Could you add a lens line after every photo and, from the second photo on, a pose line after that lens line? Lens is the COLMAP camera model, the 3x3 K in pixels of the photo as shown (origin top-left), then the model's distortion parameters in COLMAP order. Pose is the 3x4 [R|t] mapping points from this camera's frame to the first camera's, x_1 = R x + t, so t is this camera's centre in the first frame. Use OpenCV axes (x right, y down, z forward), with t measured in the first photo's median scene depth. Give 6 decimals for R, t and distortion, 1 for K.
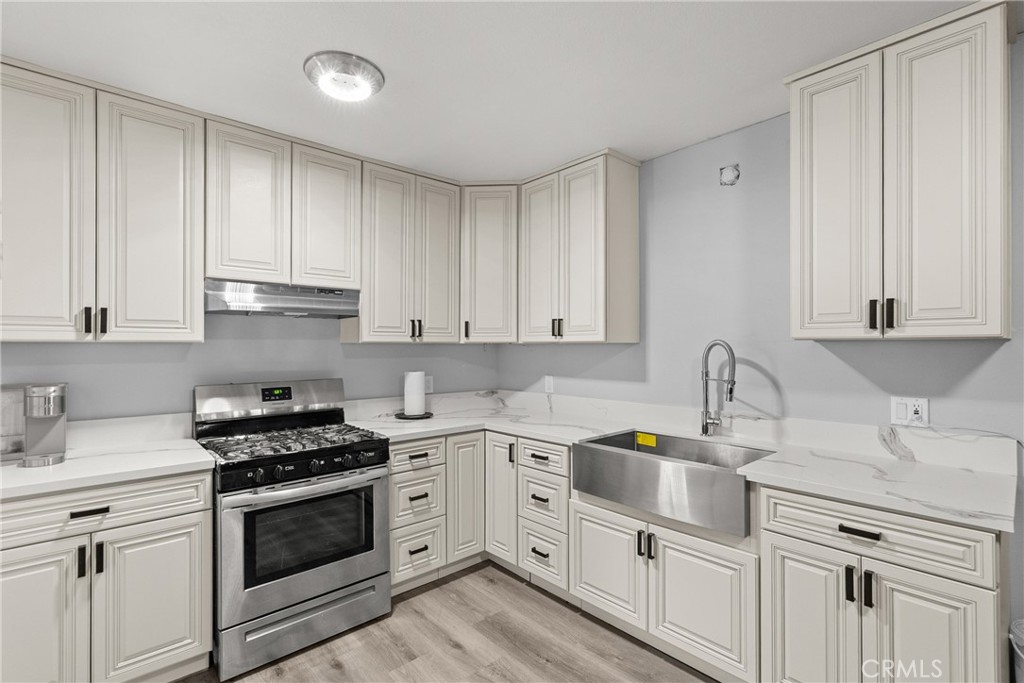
lens RADIAL K [[469.5, 0, 509.9], [0, 469.5, 343.7], [0, 0, 1]] dist [0.000342, 0.000683]
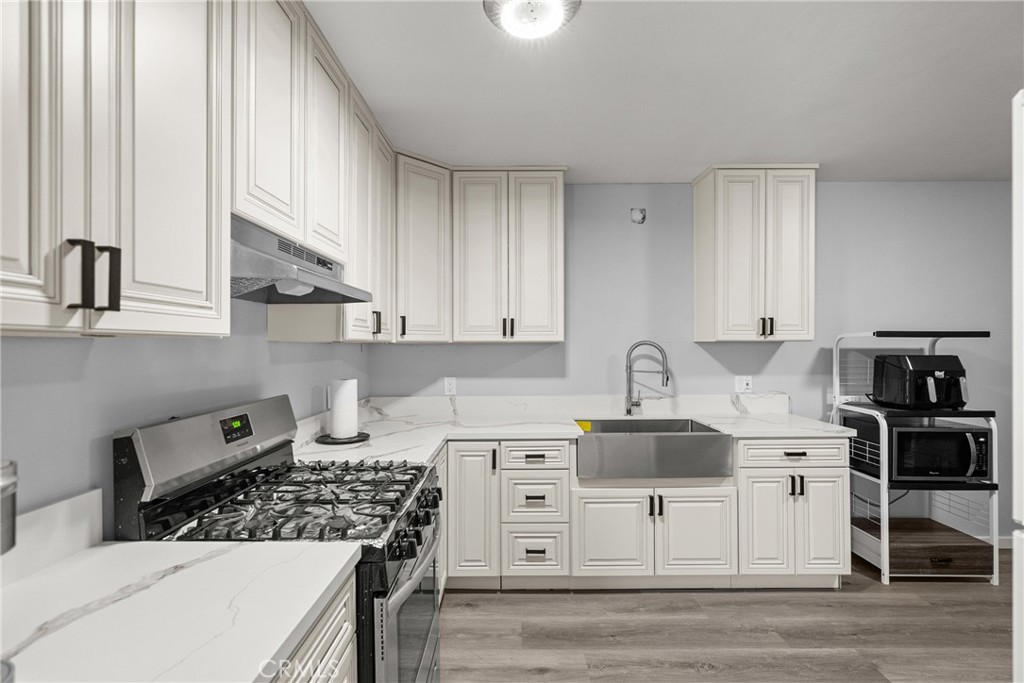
lens RADIAL K [[466.1, 0, 510.3], [0, 466.1, 345.8], [0, 0, 1]] dist [0.000819, 0.000363]
pose [[0.670283, -0.000264, 0.742106, -0.750291], [-0.002651, 0.999993, 0.002750, 0.003035], [-0.742101, -0.003810, 0.670277, 0.391754]]
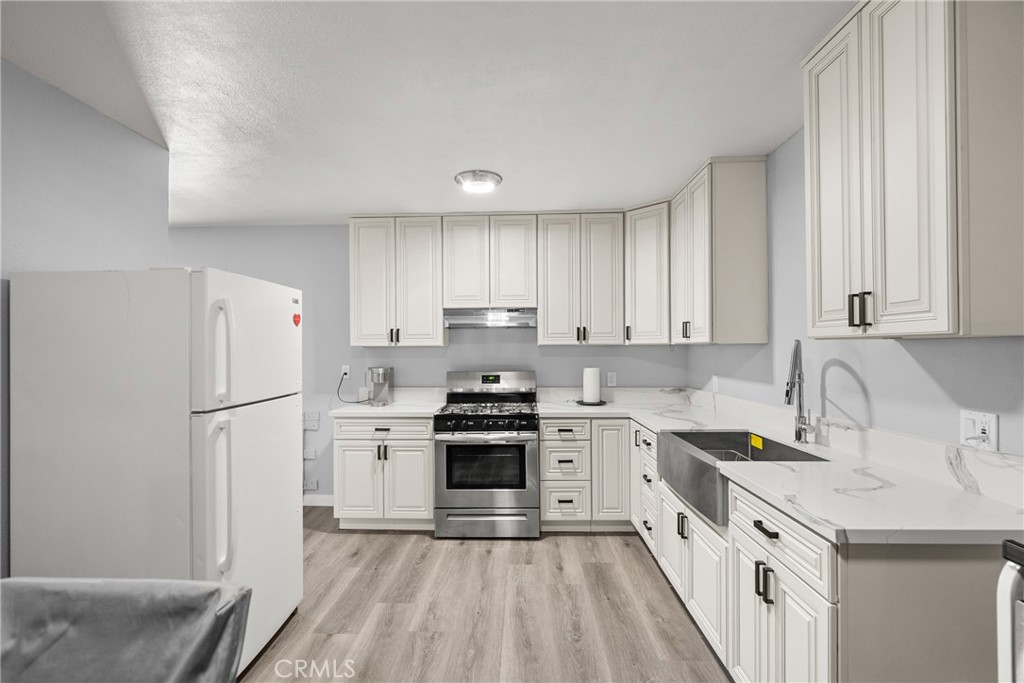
lens RADIAL K [[466.1, 0, 510.3], [0, 466.1, 345.8], [0, 0, 1]] dist [0.000819, 0.000363]
pose [[0.727854, -0.006871, -0.685698, 0.640303], [0.008525, 0.999963, -0.000971, 0.000009], [0.685679, -0.005139, 0.727886, -0.068888]]
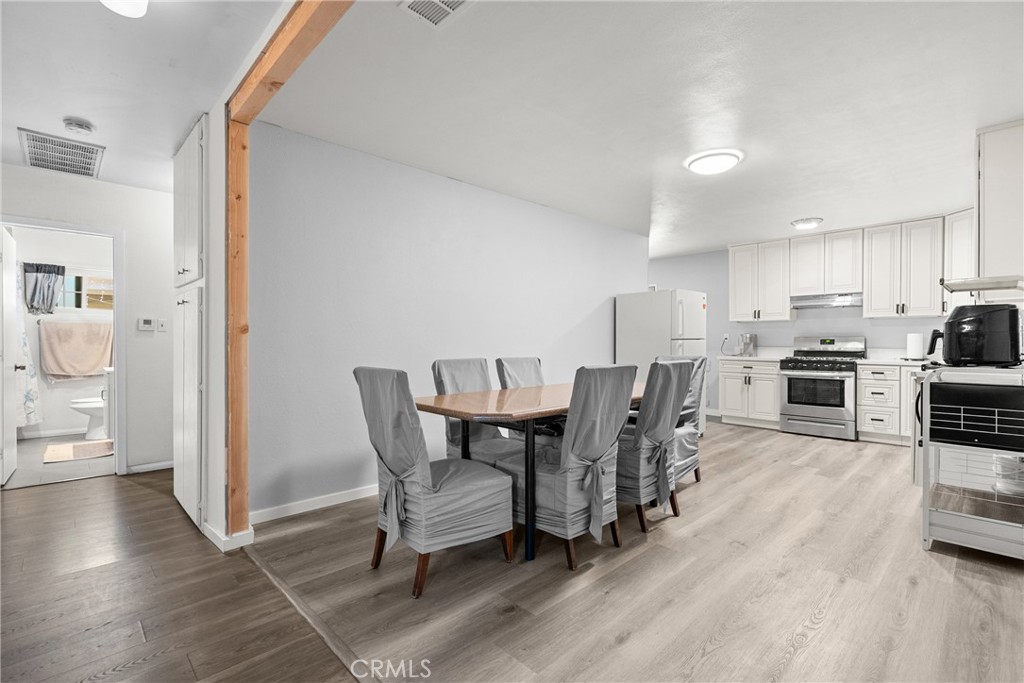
lens RADIAL K [[469.5, 0, 509.9], [0, 469.5, 343.7], [0, 0, 1]] dist [0.000342, 0.000683]
pose [[0.044676, 0.007996, -0.998970, 1.852871], [0.004637, 0.999956, 0.008211, 0.096811], [0.998991, -0.004999, 0.044637, -0.697612]]
